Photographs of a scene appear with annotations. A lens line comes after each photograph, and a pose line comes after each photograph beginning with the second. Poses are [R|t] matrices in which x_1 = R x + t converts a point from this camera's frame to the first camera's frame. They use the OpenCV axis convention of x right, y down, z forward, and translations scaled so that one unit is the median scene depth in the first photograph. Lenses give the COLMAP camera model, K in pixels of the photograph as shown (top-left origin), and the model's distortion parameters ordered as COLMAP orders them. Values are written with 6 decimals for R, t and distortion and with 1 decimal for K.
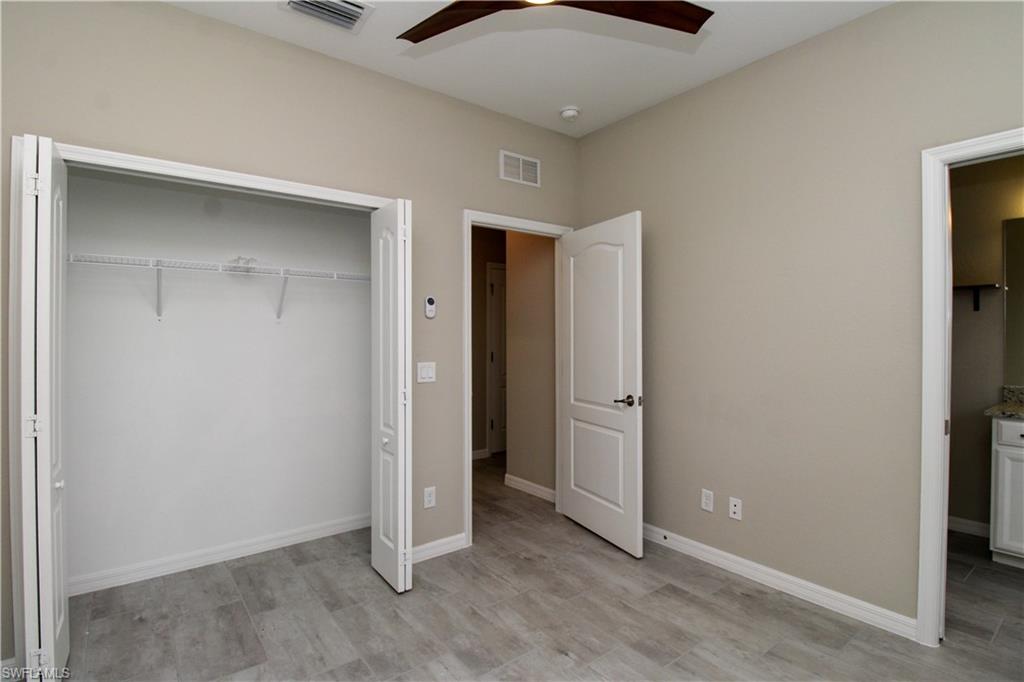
lens RADIAL K [[498.9, 0, 515.1], [0, 498.9, 334.6], [0, 0, 1]] dist [-0.010066, -0.001348]
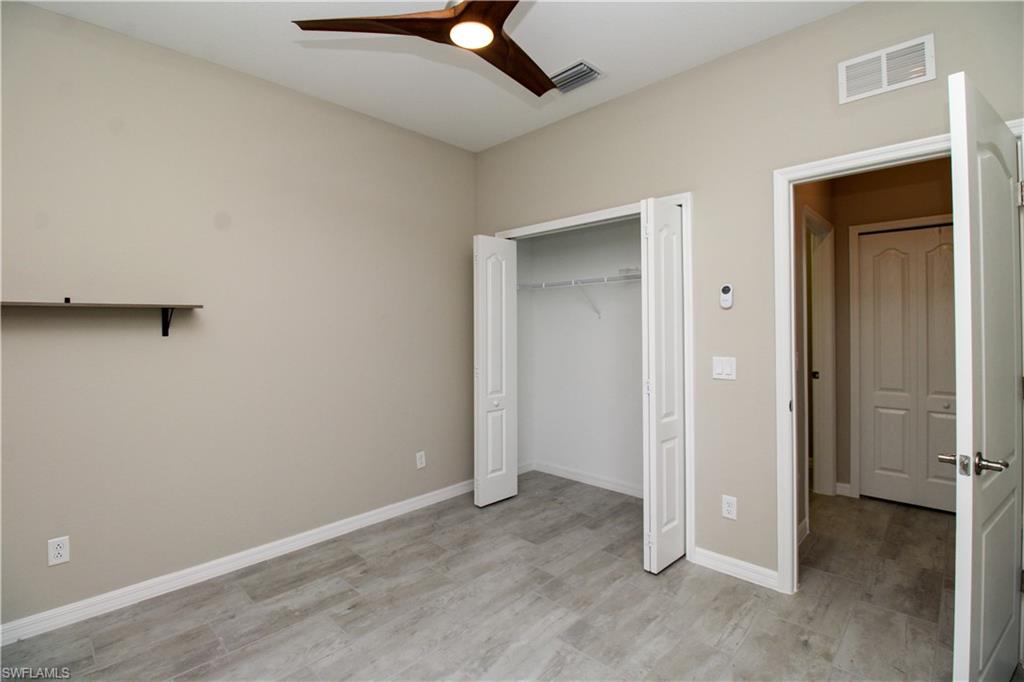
lens RADIAL K [[477.1, 0, 512.2], [0, 477.1, 325.2], [0, 0, 1]] dist [-0.001110, -0.012555]
pose [[0.144169, -0.000693, -0.989553, 0.722482], [0.009802, 0.999952, 0.000728, -0.008113], [0.989505, -0.009804, 0.144169, 0.565920]]
